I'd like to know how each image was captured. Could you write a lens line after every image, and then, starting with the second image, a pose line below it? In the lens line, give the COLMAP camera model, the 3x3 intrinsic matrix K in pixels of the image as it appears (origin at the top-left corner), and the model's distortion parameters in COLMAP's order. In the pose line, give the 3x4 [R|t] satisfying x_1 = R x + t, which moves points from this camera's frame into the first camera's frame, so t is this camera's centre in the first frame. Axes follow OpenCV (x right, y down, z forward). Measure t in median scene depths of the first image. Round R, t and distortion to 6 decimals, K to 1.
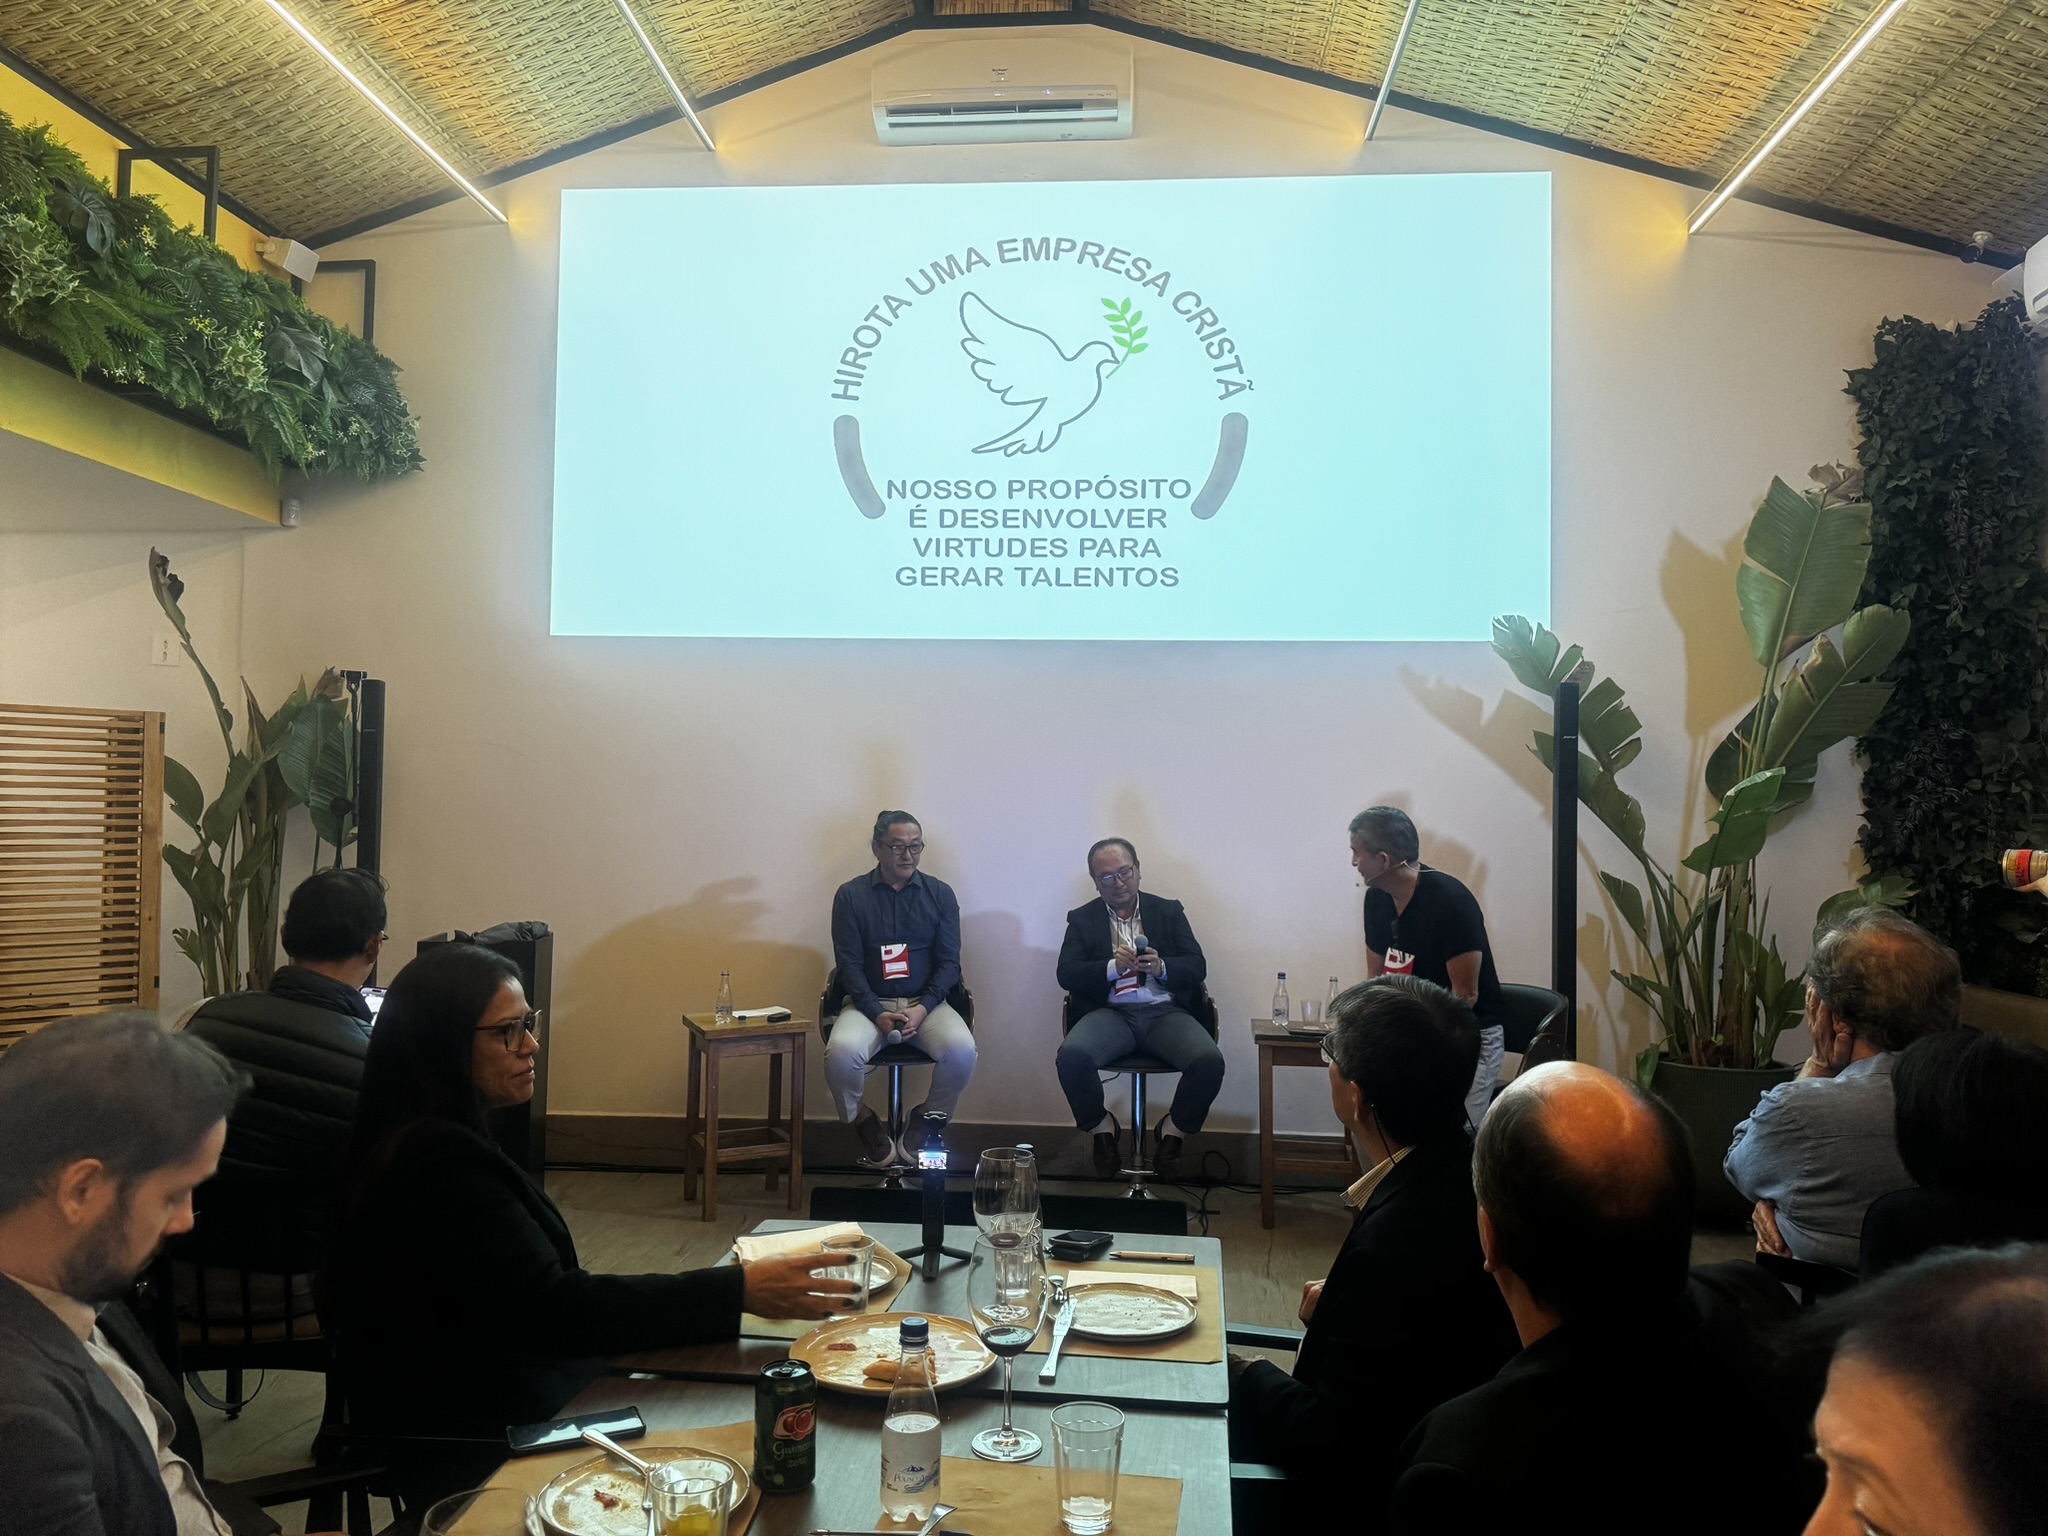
lens RADIAL K [[1450.9, 0, 1024.3], [0, 1450.9, 775.3], [0, 0, 1]] dist [0.024423, -0.022781]
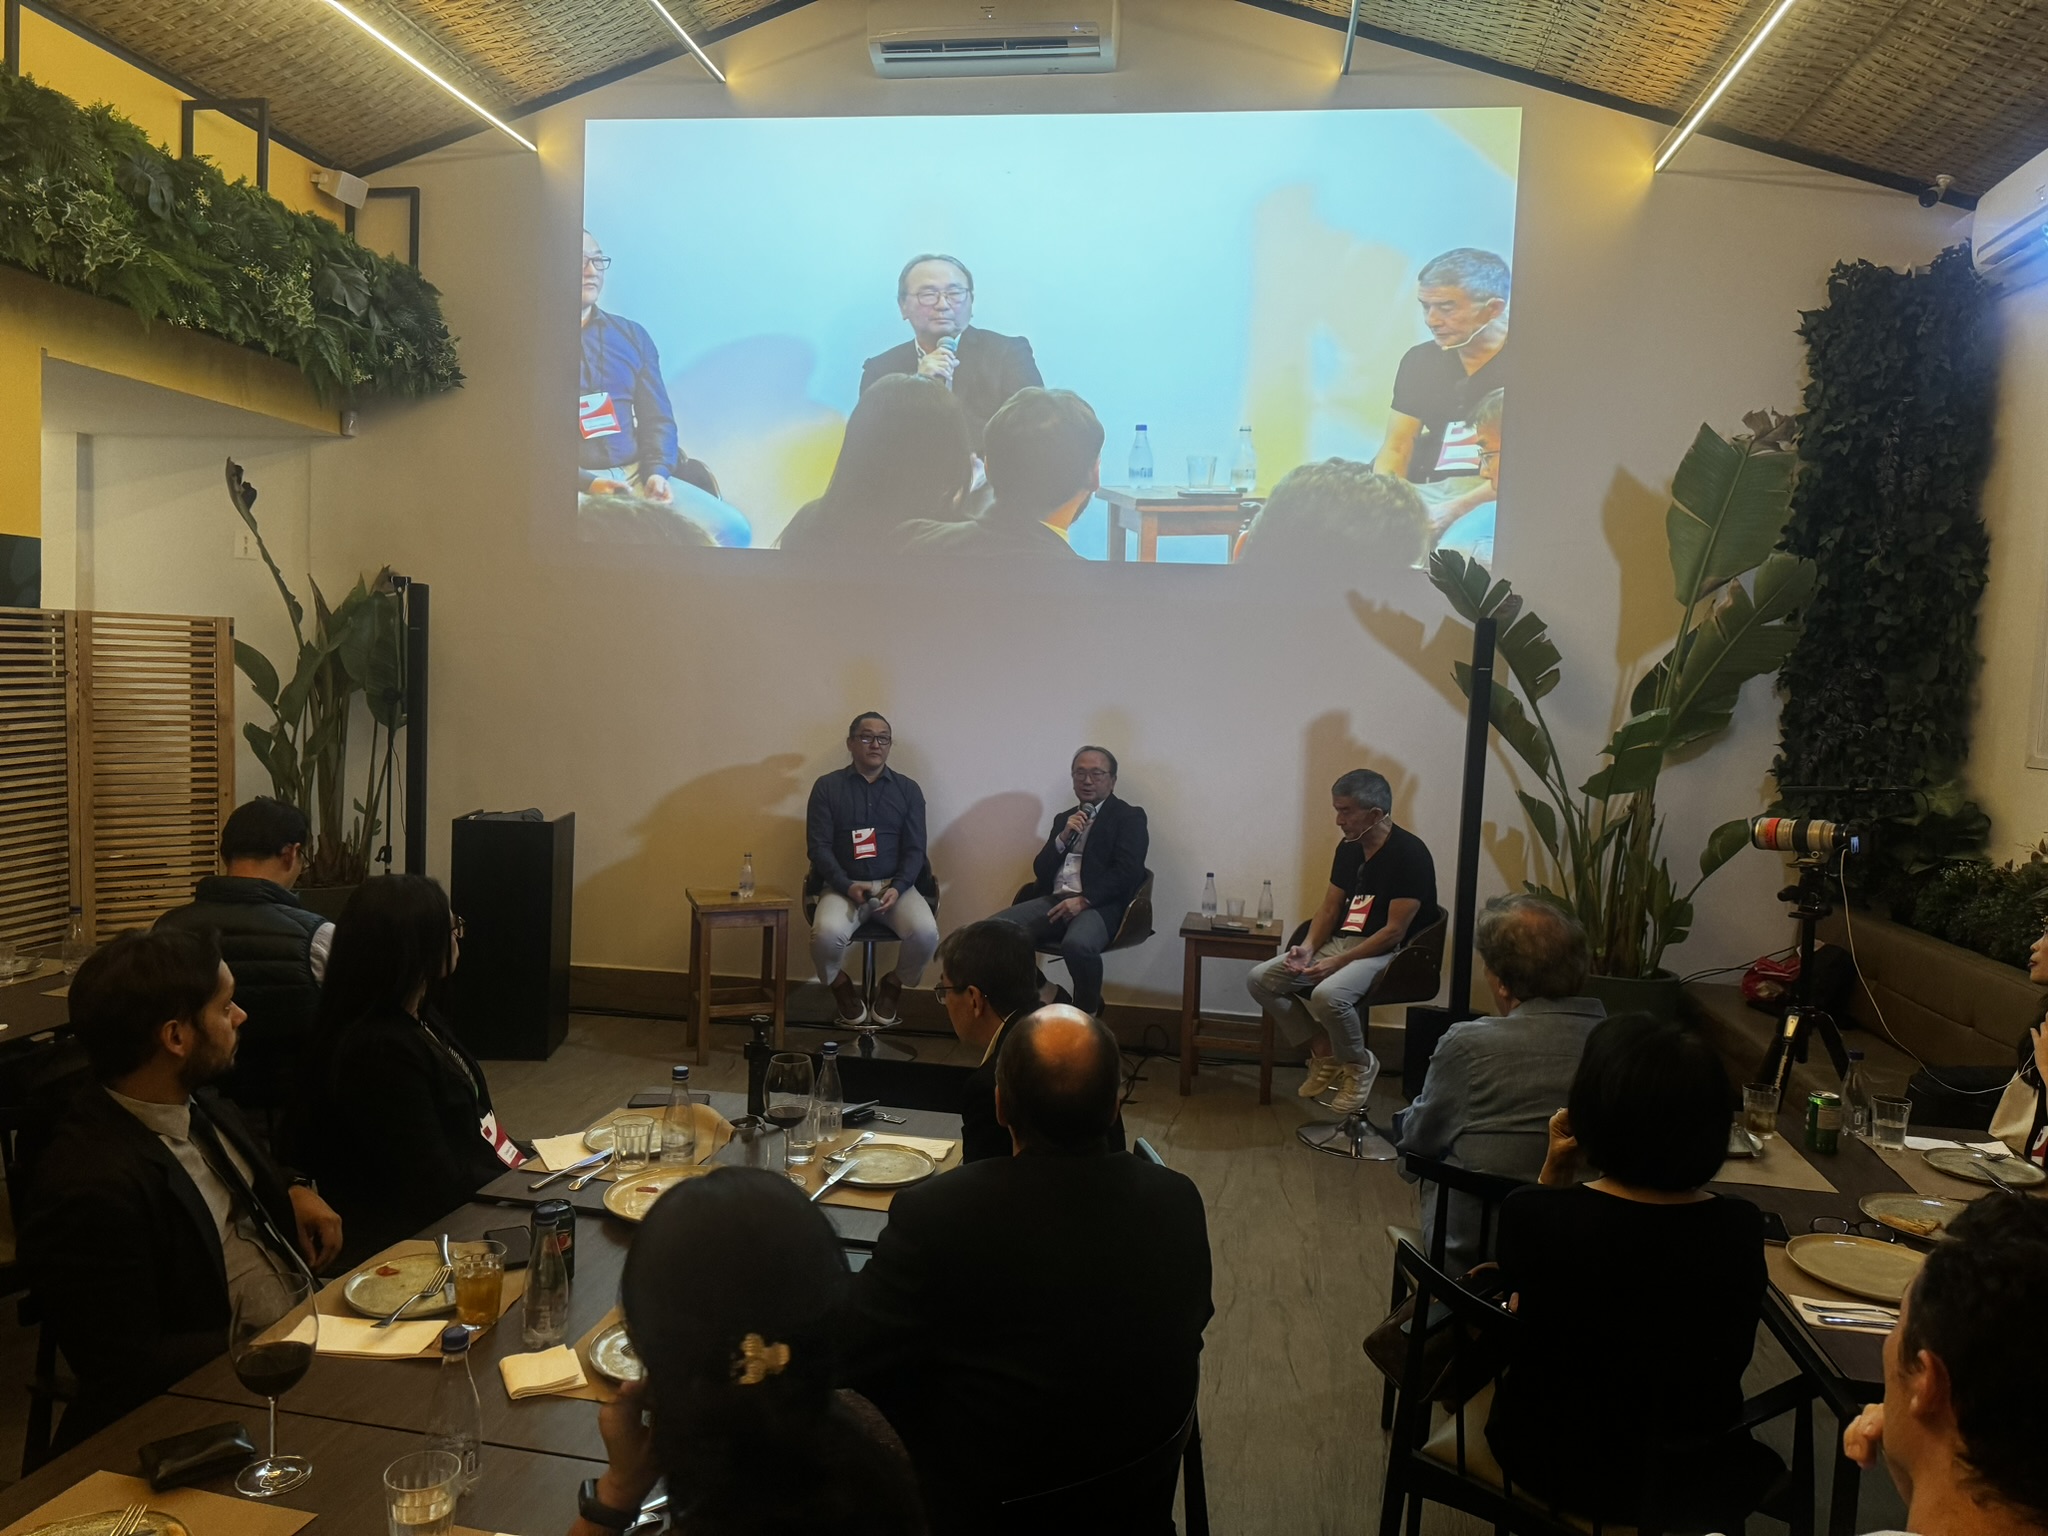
lens RADIAL K [[1460.5, 0, 1024.0], [0, 1460.5, 768.0], [0, 0, 1]] dist [0.031995, -0.029096]
pose [[0.996455, 0.033754, -0.077057, 0.115755], [-0.025537, 0.994120, 0.105226, -0.056263], [0.080155, -0.102885, 0.991458, -0.106021]]
